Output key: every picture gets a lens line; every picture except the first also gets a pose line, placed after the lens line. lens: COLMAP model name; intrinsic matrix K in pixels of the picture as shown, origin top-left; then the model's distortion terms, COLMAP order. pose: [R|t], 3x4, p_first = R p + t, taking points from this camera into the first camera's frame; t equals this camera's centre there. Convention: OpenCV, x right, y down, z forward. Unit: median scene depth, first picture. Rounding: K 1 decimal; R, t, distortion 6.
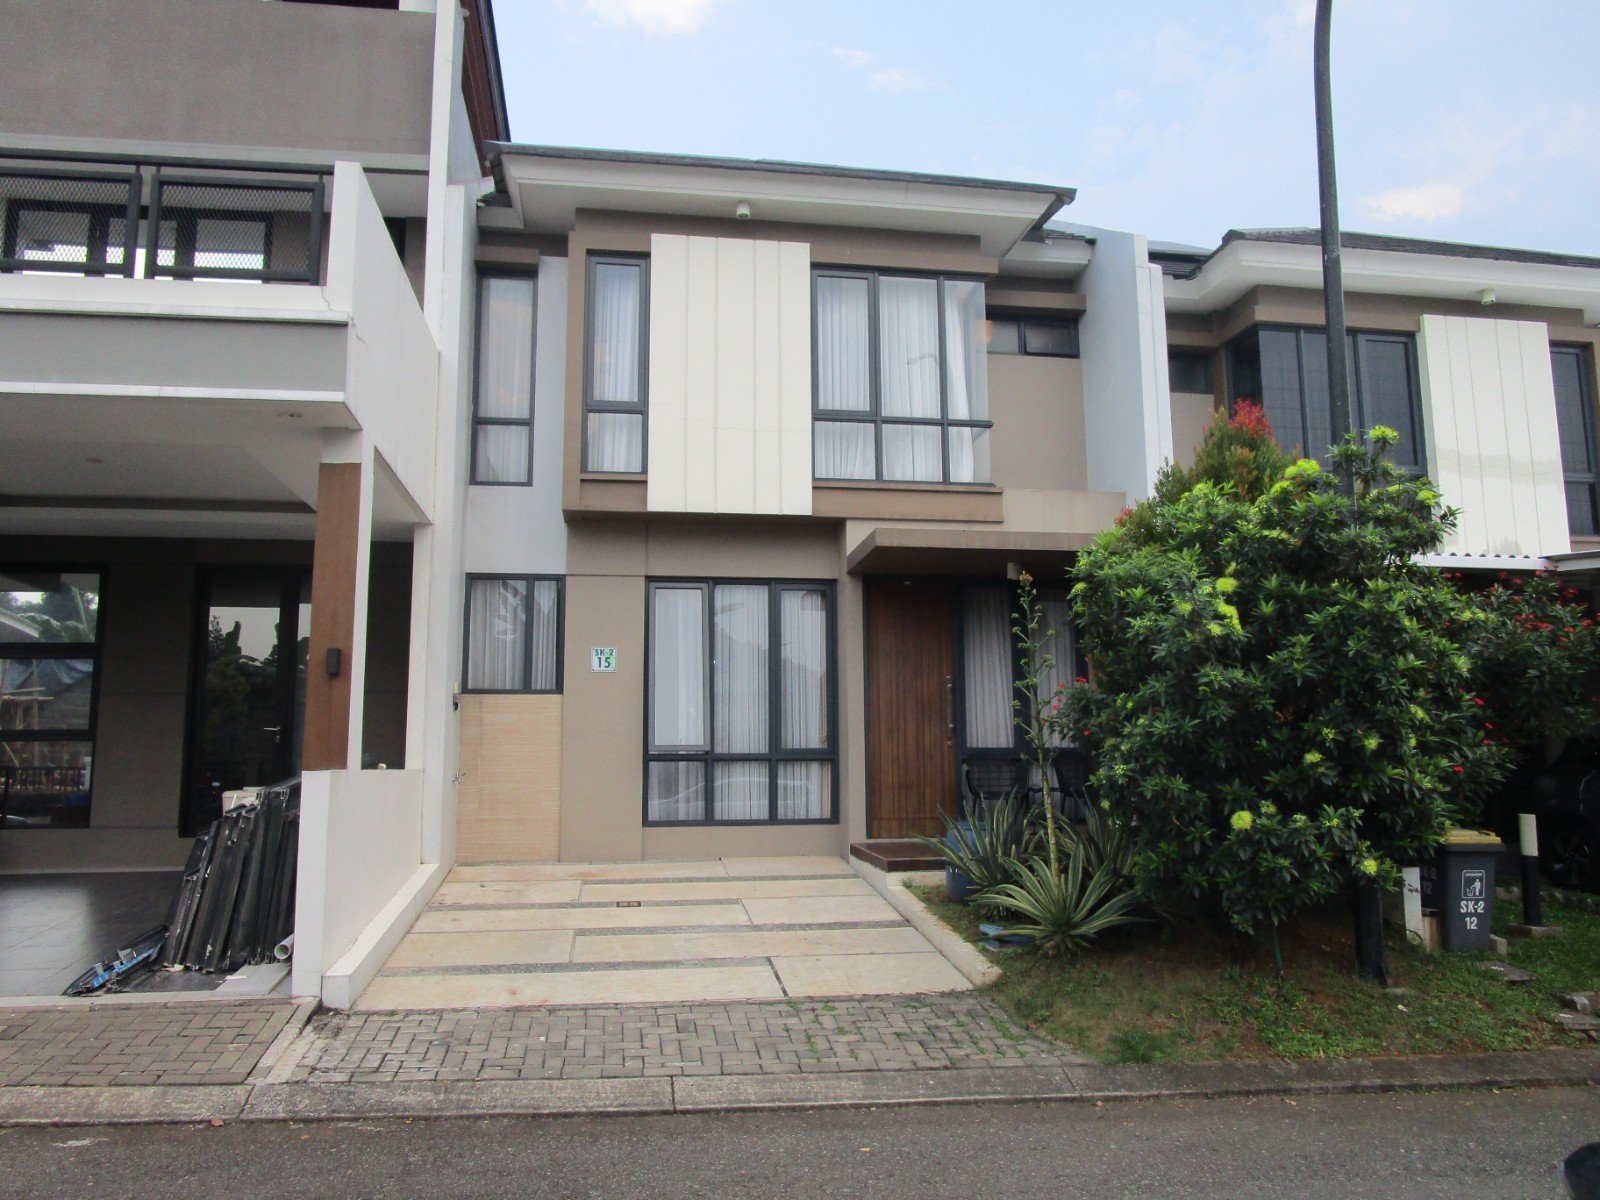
lens RADIAL K [[1134.7, 0, 800.0], [0, 1134.7, 600.0], [0, 0, 1]] dist [-0.025203, 0.005448]
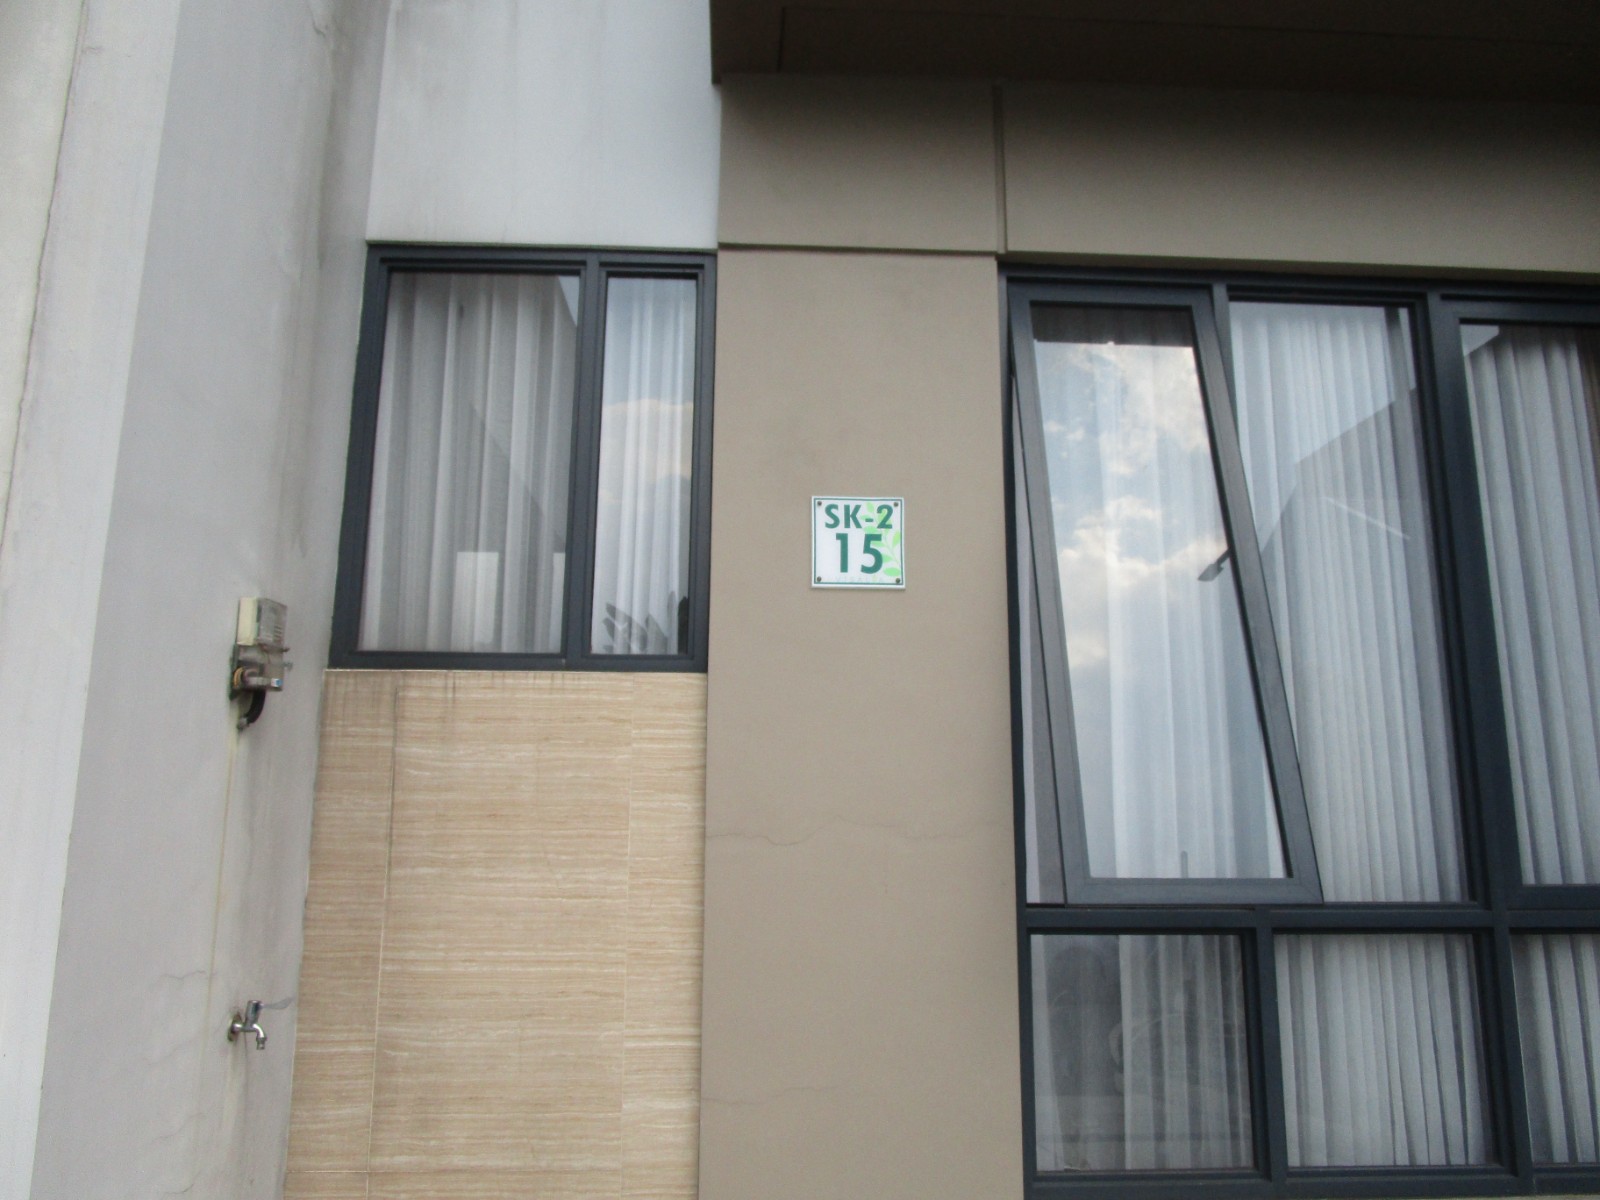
lens RADIAL K [[1134.7, 0, 800.0], [0, 1134.7, 600.0], [0, 0, 1]] dist [-0.025203, 0.005448]
pose [[0.993395, -0.007446, -0.114499, -0.154547], [0.001486, 0.998643, -0.052051, 0.078771], [0.114731, 0.051537, 0.992059, 0.727617]]
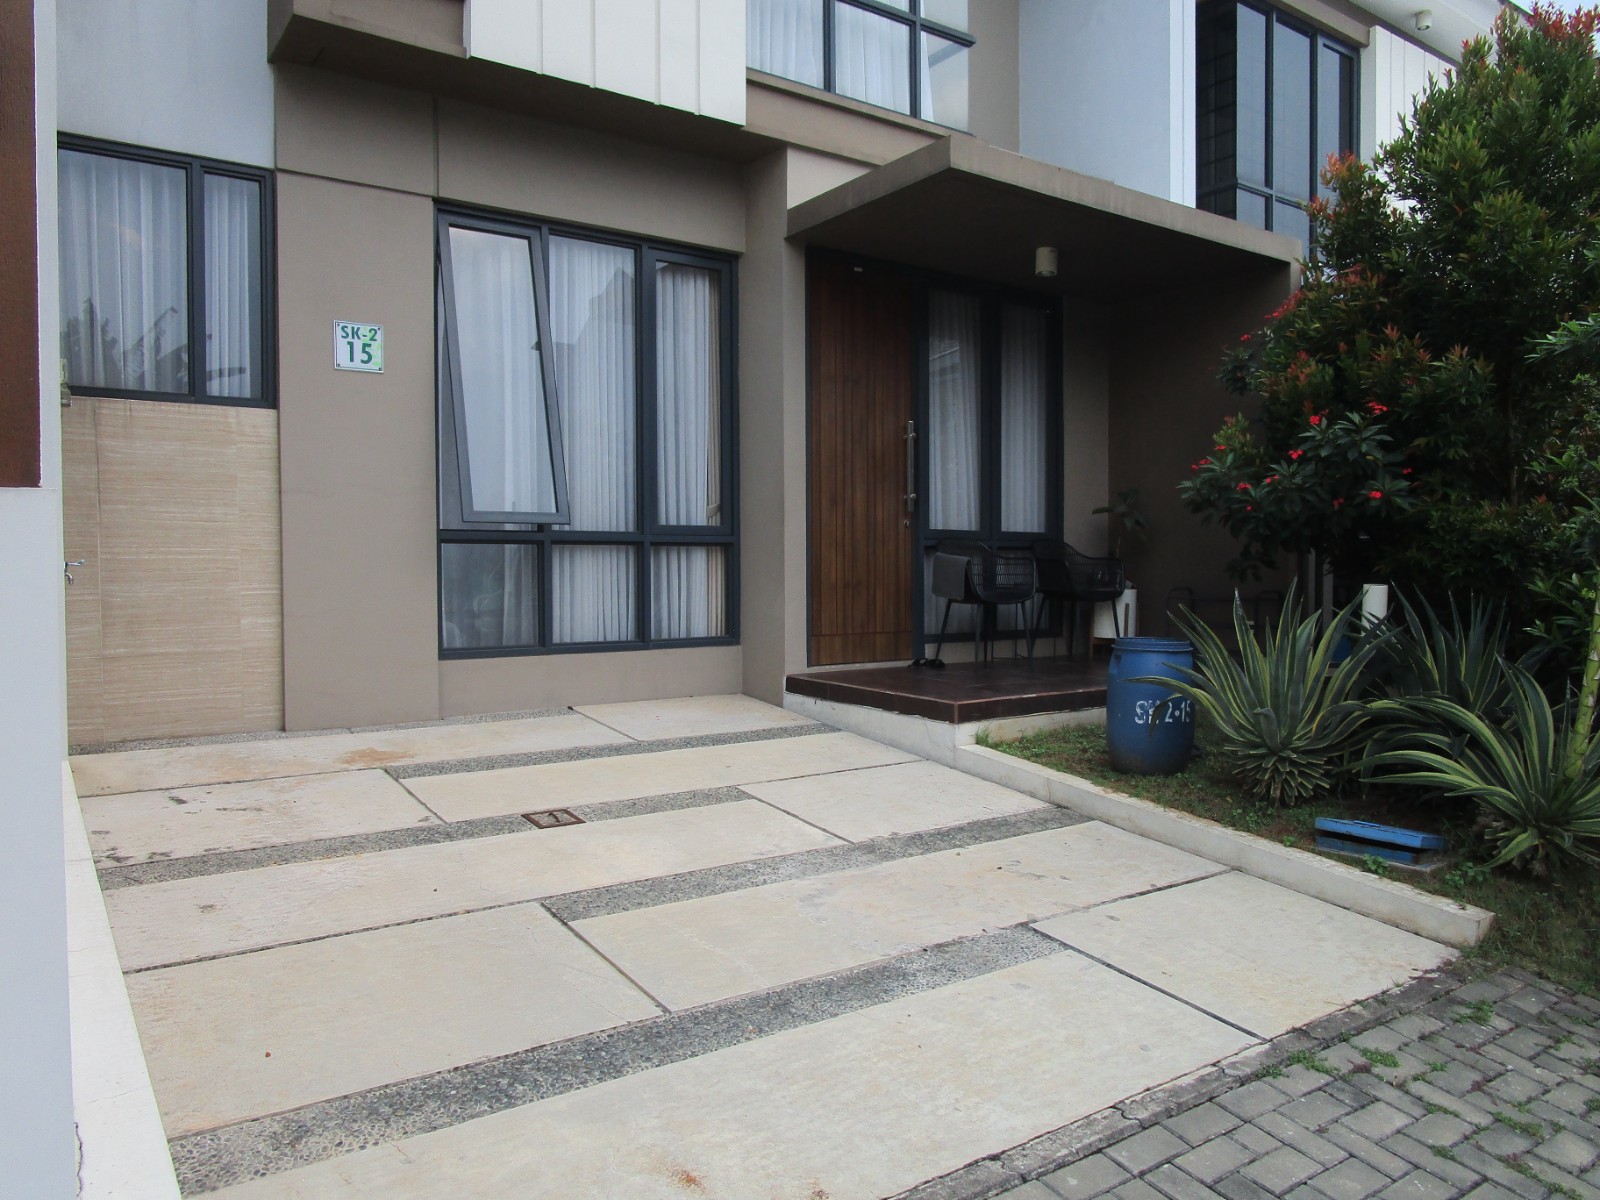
lens RADIAL K [[1134.7, 0, 800.0], [0, 1134.7, 600.0], [0, 0, 1]] dist [-0.025203, 0.005448]
pose [[0.897829, -0.009098, 0.440250, -0.218210], [-0.065437, 0.985929, 0.153825, 0.073175], [-0.435455, -0.166917, 0.884600, 0.428020]]
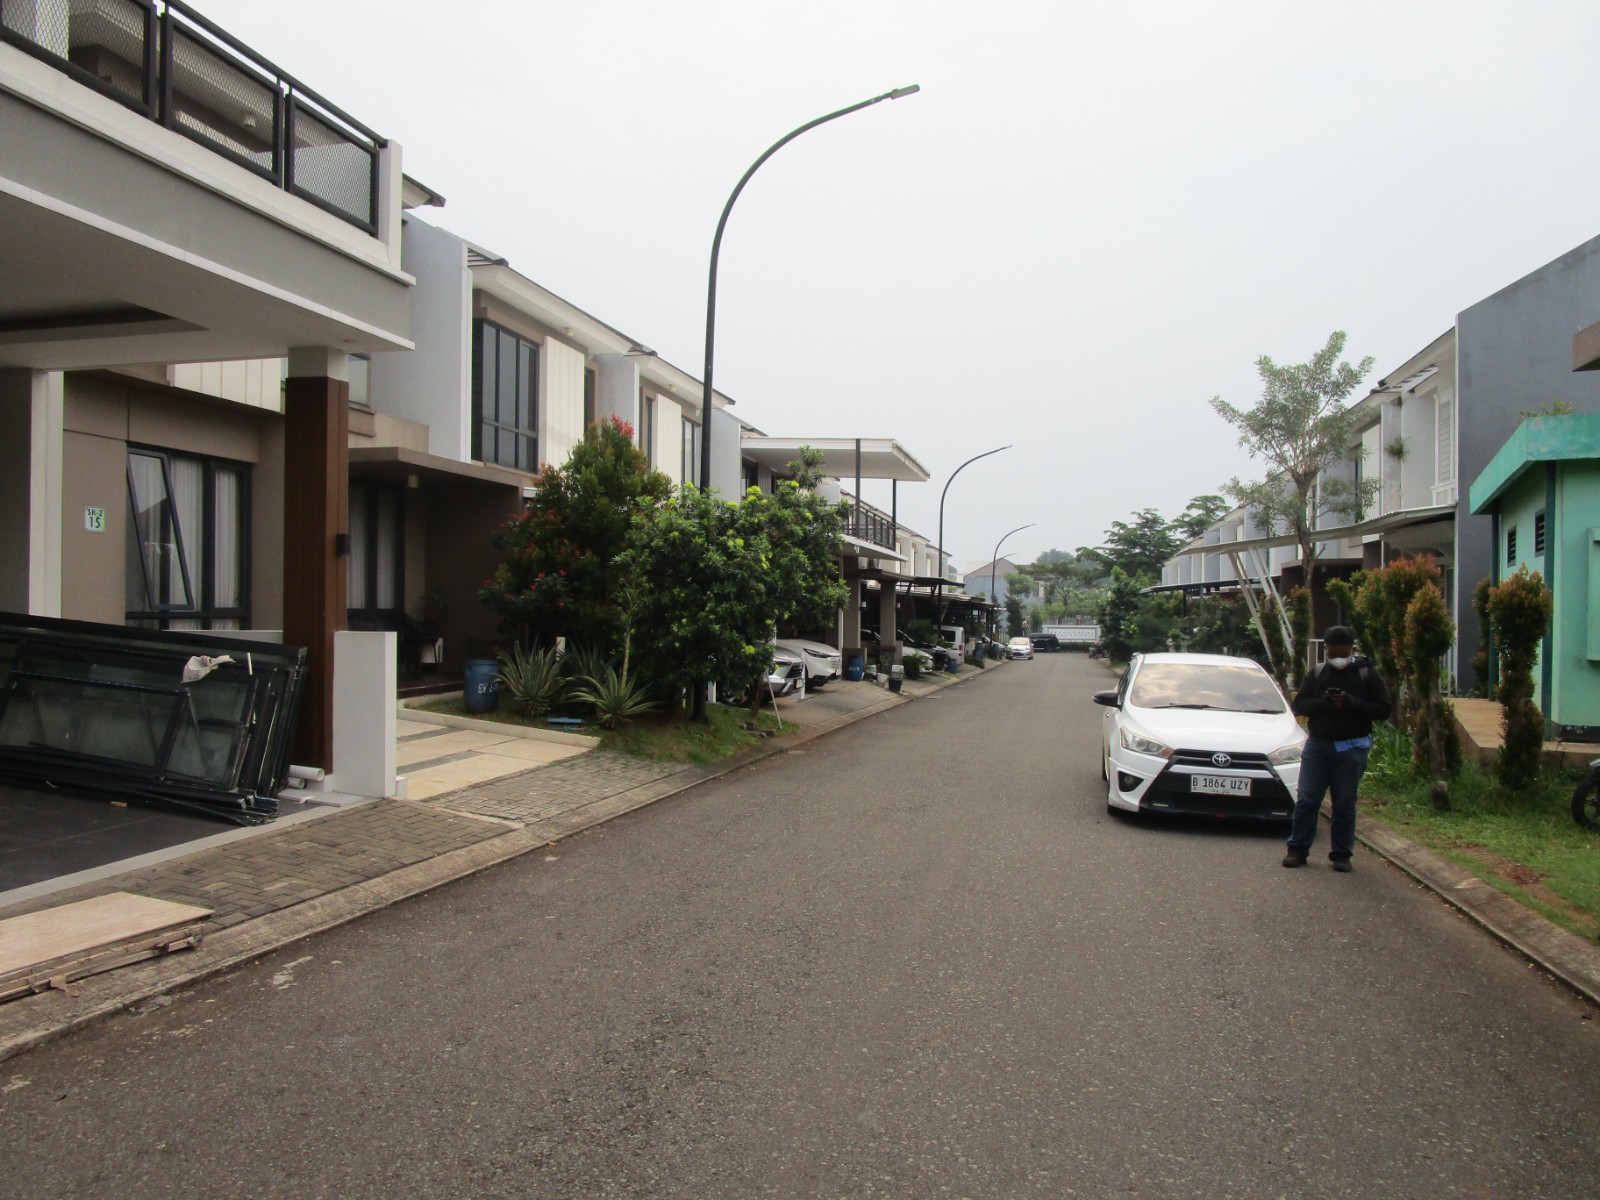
lens RADIAL K [[1134.7, 0, 800.0], [0, 1134.7, 600.0], [0, 0, 1]] dist [-0.025203, 0.005448]
pose [[0.379753, 0.013641, 0.924987, -0.852108], [-0.139955, 0.989229, 0.042870, -0.007574], [-0.914440, -0.145737, 0.377572, 0.033974]]
